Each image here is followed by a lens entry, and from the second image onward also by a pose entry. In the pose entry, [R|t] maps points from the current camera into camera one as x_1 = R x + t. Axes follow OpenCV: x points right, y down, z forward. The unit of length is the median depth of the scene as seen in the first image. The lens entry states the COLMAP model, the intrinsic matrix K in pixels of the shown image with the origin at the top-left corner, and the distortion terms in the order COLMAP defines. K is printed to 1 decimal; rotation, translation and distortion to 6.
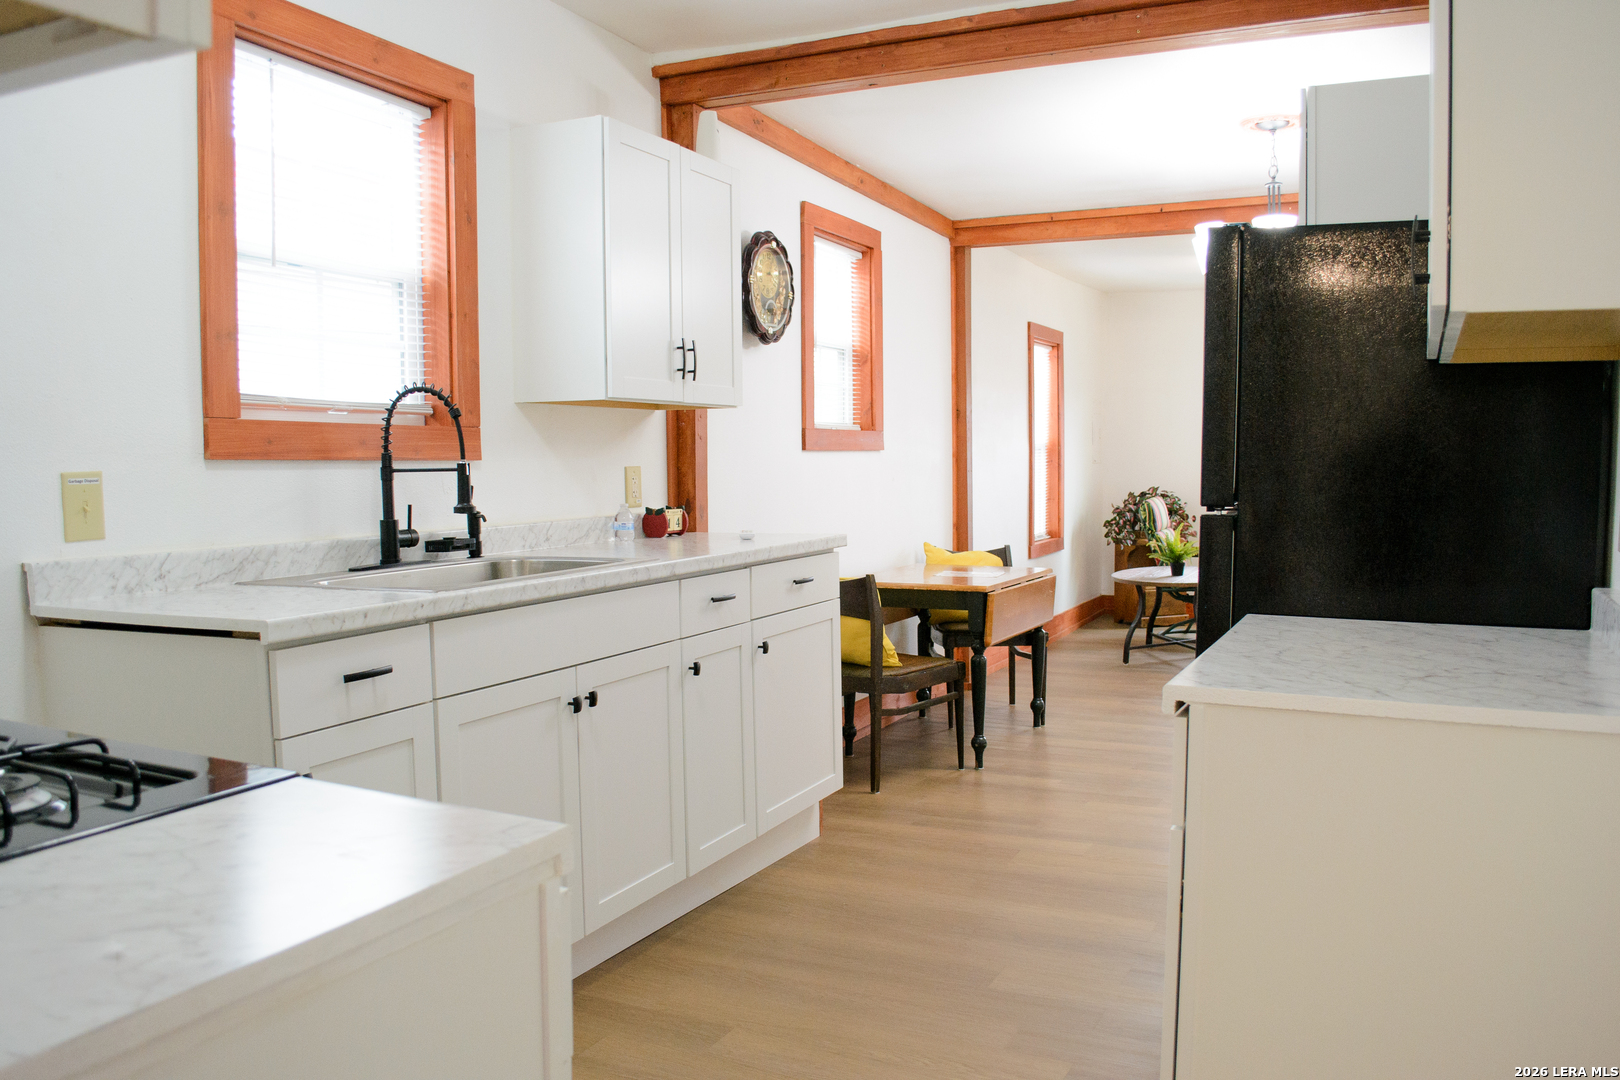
lens RADIAL K [[1297.7, 0, 806.3], [0, 1297.7, 541.4], [0, 0, 1]] dist [-0.073914, 0.006464]
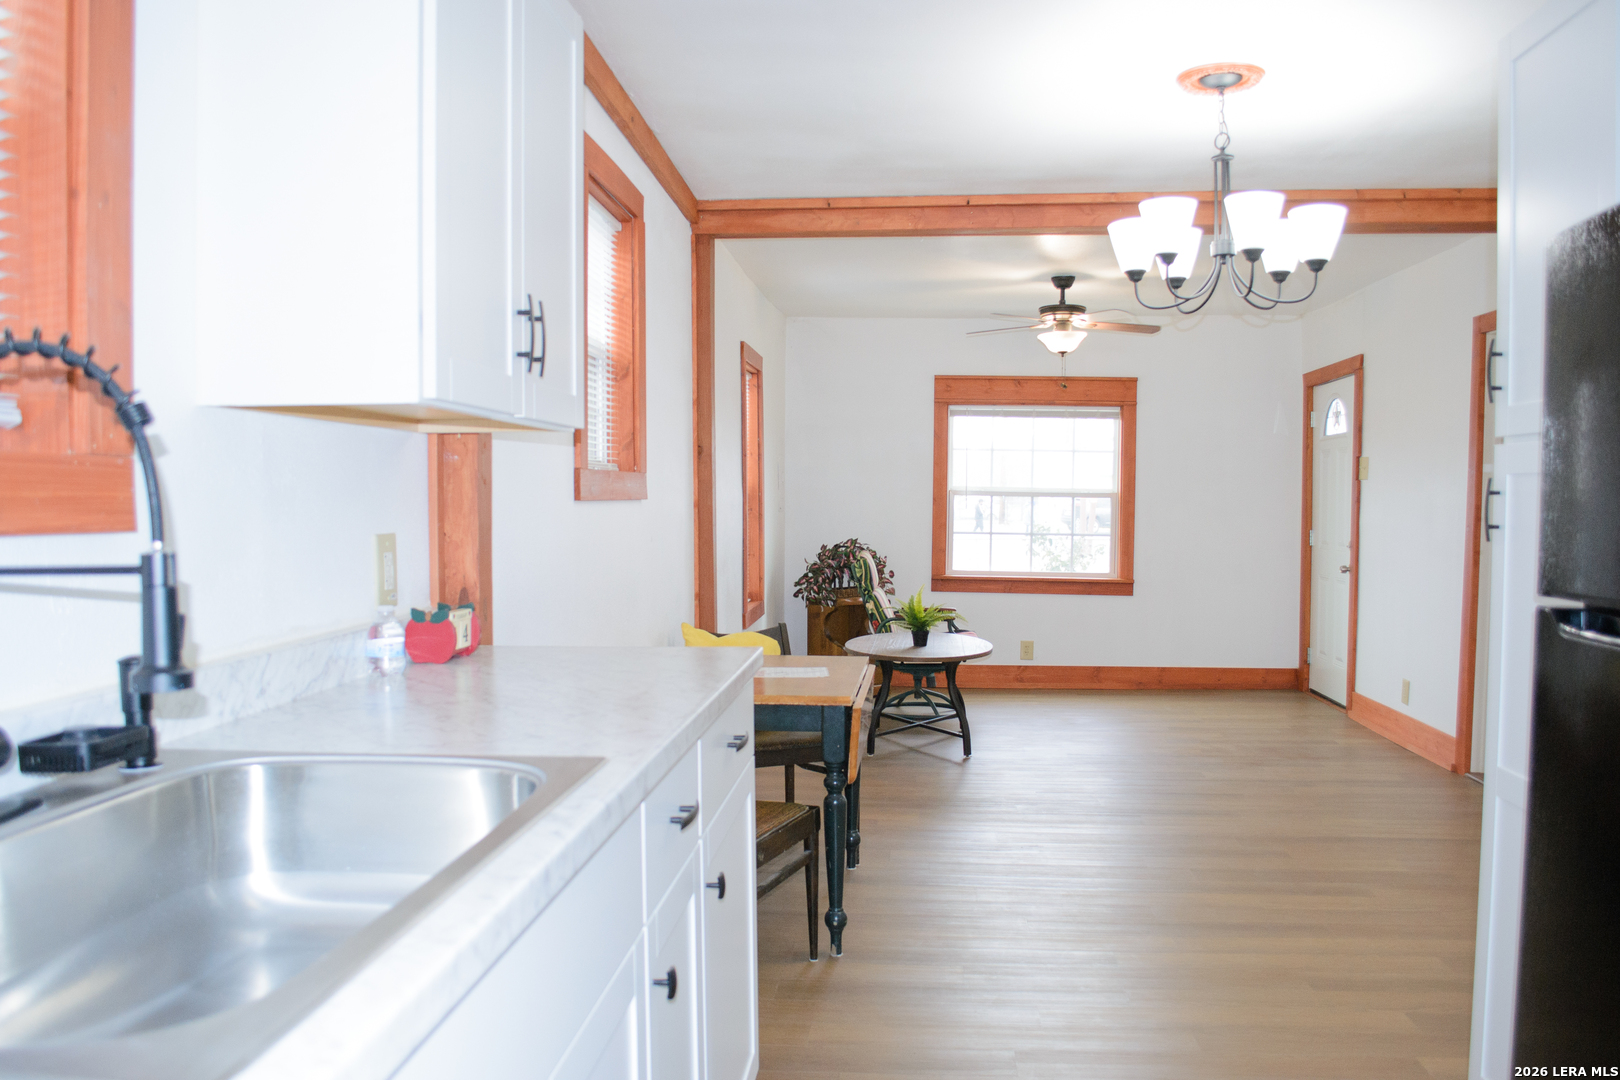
lens RADIAL K [[1297.7, 0, 817.0], [0, 1297.7, 542.0], [0, 0, 1]] dist [-0.073914, 0.006464]
pose [[0.931843, -0.007453, 0.362784, -0.128052], [0.018858, 0.999433, -0.027906, -0.028479], [-0.362370, 0.032845, 0.931455, 0.340396]]
